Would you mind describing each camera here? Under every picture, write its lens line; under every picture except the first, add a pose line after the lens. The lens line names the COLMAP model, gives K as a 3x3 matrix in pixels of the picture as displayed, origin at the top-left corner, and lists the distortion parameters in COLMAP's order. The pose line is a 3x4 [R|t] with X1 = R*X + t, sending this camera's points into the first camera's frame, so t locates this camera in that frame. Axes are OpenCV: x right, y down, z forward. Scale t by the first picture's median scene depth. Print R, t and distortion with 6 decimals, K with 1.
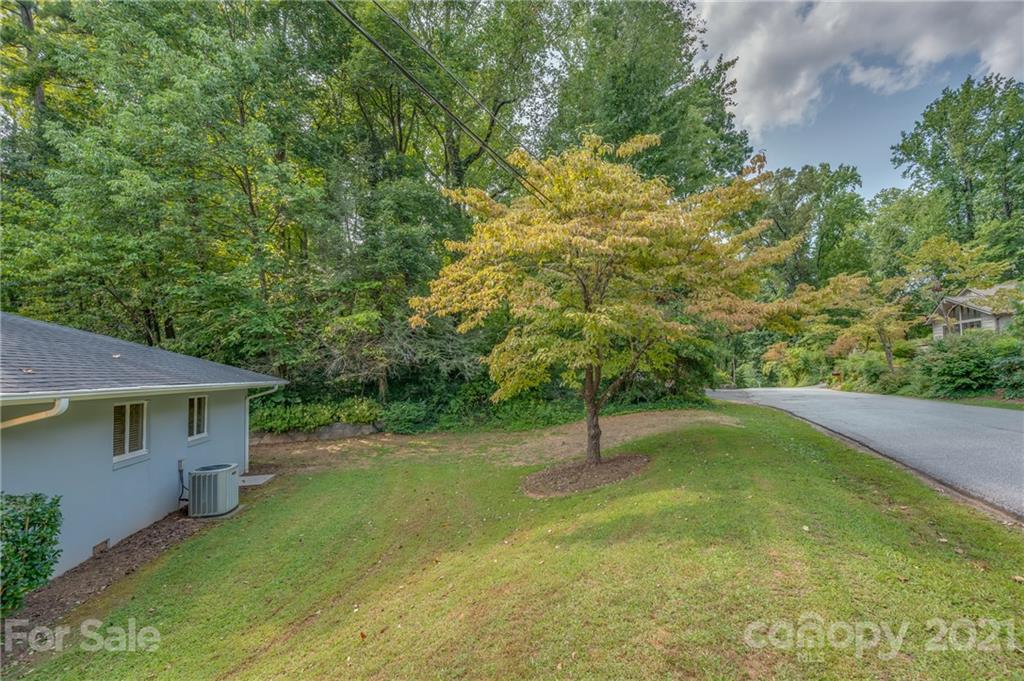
lens RADIAL K [[405.9, 0, 514.8], [0, 405.9, 335.4], [0, 0, 1]] dist [-0.000759, -0.000195]
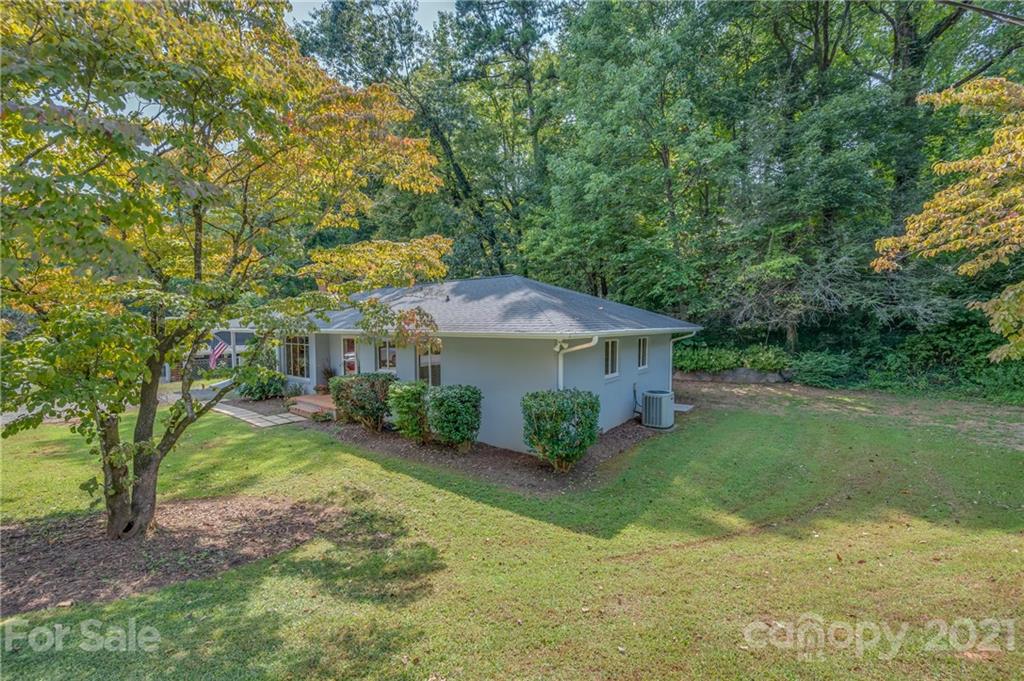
lens RADIAL K [[402.4, 0, 511.9], [0, 402.4, 333.3], [0, 0, 1]] dist [0.000718, 0.000076]
pose [[0.654935, 0.032836, -0.754971, -0.057380], [0.063099, 0.993190, 0.097935, -0.013339], [0.753046, -0.111779, 0.648403, -0.124766]]
